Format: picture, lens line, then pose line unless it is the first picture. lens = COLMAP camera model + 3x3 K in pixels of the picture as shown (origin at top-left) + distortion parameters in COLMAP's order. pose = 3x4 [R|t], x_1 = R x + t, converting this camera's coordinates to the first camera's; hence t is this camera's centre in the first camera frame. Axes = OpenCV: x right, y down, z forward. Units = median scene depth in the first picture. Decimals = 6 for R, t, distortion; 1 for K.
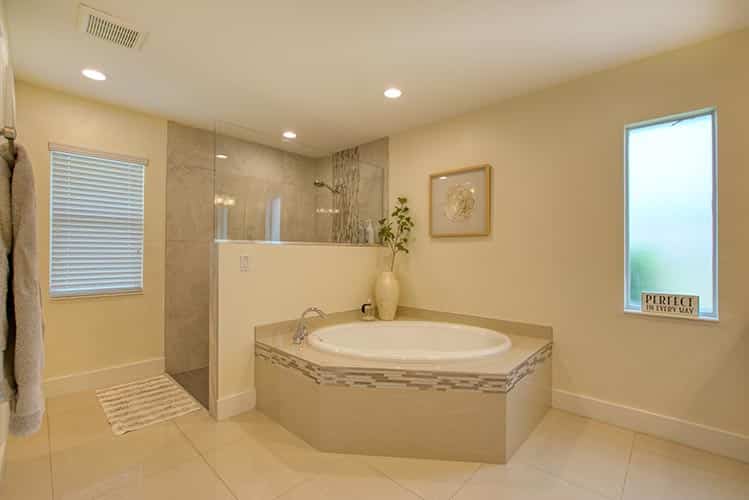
lens RADIAL K [[330.1, 0, 375.8], [0, 330.1, 250.1], [0, 0, 1]] dist [-0.019412, 0.003224]
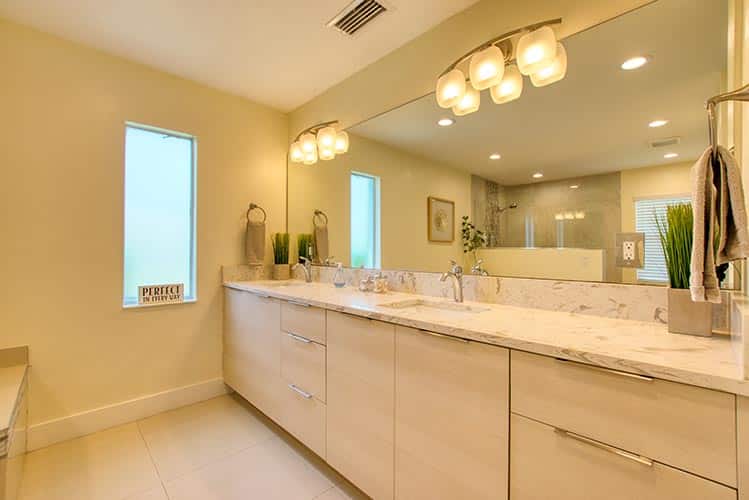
lens RADIAL K [[330.1, 0, 375.7], [0, 330.1, 249.3], [0, 0, 1]] dist [-0.019412, 0.003224]
pose [[0.050762, -0.002584, 0.998707, -0.209481], [-0.009946, 0.999946, 0.003093, -0.001044], [-0.998661, -0.010090, 0.050734, 0.195181]]
